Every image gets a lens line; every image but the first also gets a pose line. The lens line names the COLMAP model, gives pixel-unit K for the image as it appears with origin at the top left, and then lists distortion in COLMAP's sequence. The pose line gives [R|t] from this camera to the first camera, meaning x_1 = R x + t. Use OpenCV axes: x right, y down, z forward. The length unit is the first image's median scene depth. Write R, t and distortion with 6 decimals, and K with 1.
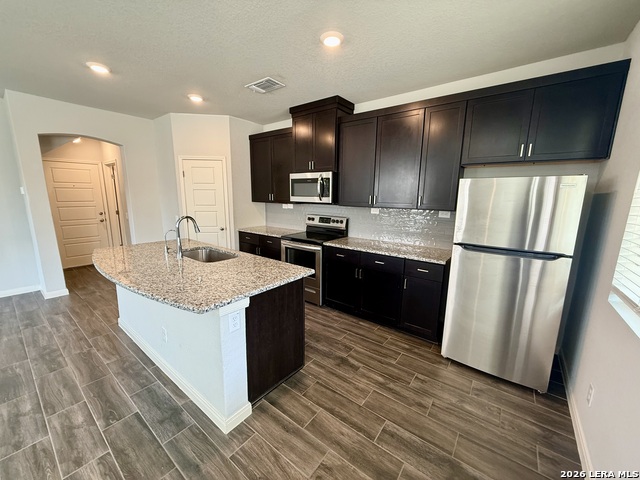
lens RADIAL K [[254.5, 0, 320.9], [0, 254.5, 241.4], [0, 0, 1]] dist [-0.001980, -0.000612]
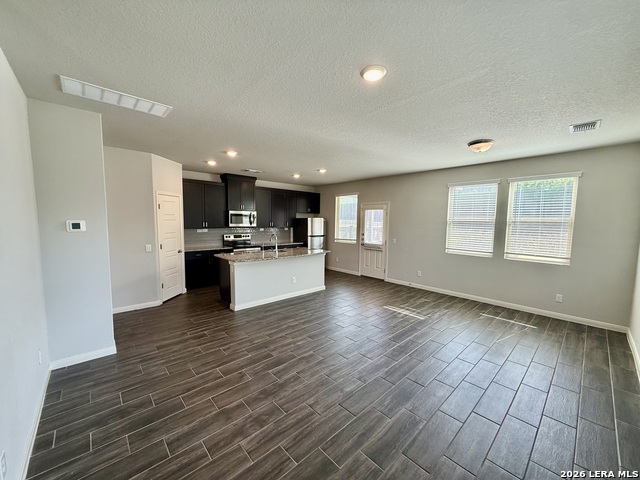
lens RADIAL K [[254.5, 0, 318.5], [0, 254.5, 242.7], [0, 0, 1]] dist [-0.001980, -0.000612]
pose [[0.173476, -0.099338, 0.979815, -2.053641], [0.169404, 0.983081, 0.069676, -0.087806], [-0.970159, 0.153898, 0.187369, 0.164128]]
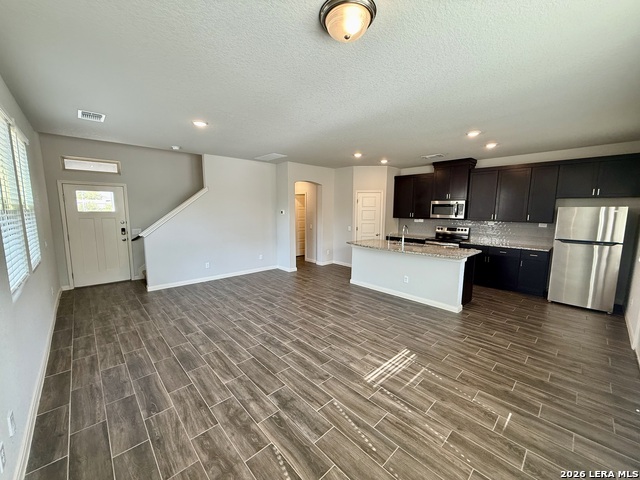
lens RADIAL K [[254.5, 0, 319.3], [0, 254.5, 241.0], [0, 0, 1]] dist [-0.001980, -0.000612]
pose [[0.986599, 0.013059, -0.162641, -0.685919], [-0.022608, 0.998118, -0.057001, 0.124840], [0.161590, 0.059915, 0.985037, -0.879585]]
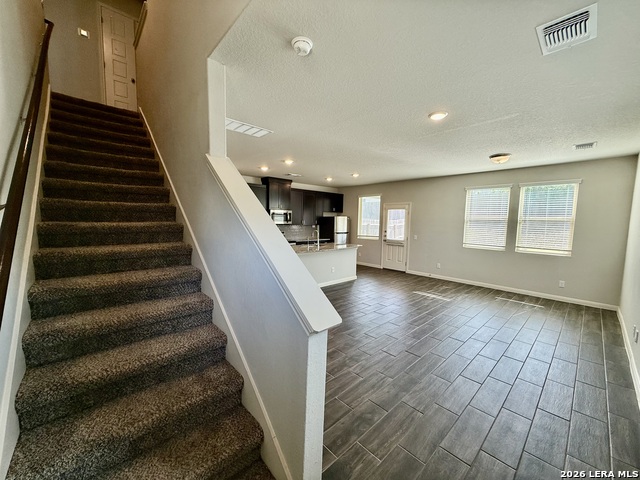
lens RADIAL K [[254.5, 0, 317.9], [0, 254.5, 242.6], [0, 0, 1]] dist [-0.001980, -0.000612]
pose [[0.172245, -0.102685, 0.979687, -2.374696], [0.165189, 0.983479, 0.074039, -0.126001], [-0.971105, 0.149081, 0.186362, 0.398265]]
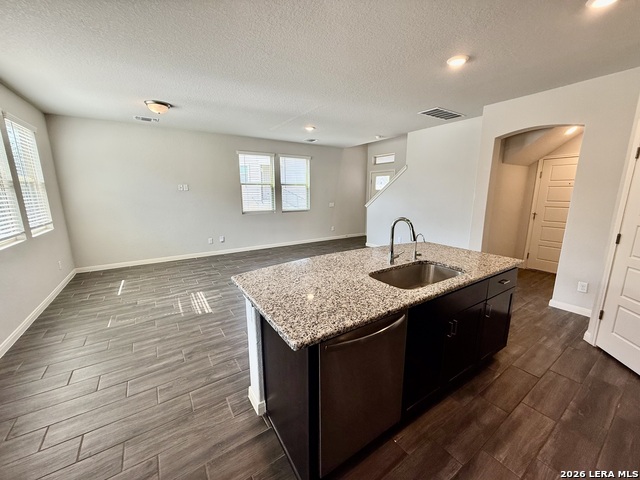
lens RADIAL K [[254.5, 0, 319.7], [0, 254.5, 240.4], [0, 0, 1]] dist [-0.001980, -0.000612]
pose [[-0.327581, 0.170869, -0.929244, 0.256180], [-0.174479, 0.955656, 0.237233, -0.137304], [0.928573, 0.239847, -0.283242, 0.775451]]
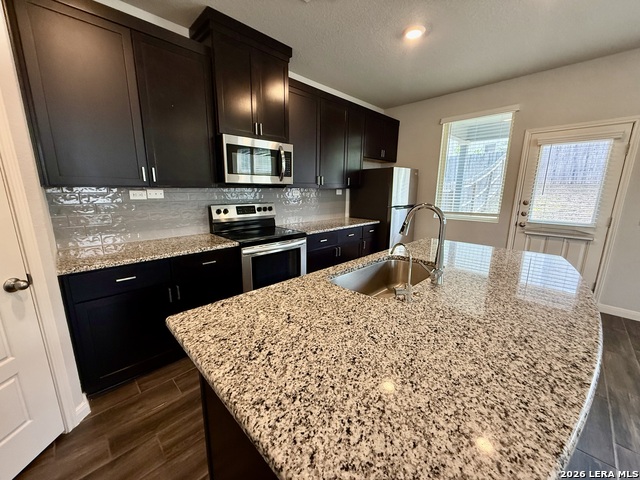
lens RADIAL K [[254.5, 0, 317.1], [0, 254.5, 243.4], [0, 0, 1]] dist [-0.001980, -0.000612]
pose [[0.126462, -0.224292, 0.966282, -0.843849], [0.175016, 0.963866, 0.200826, -0.128218], [-0.976410, 0.143718, 0.161147, 0.889881]]
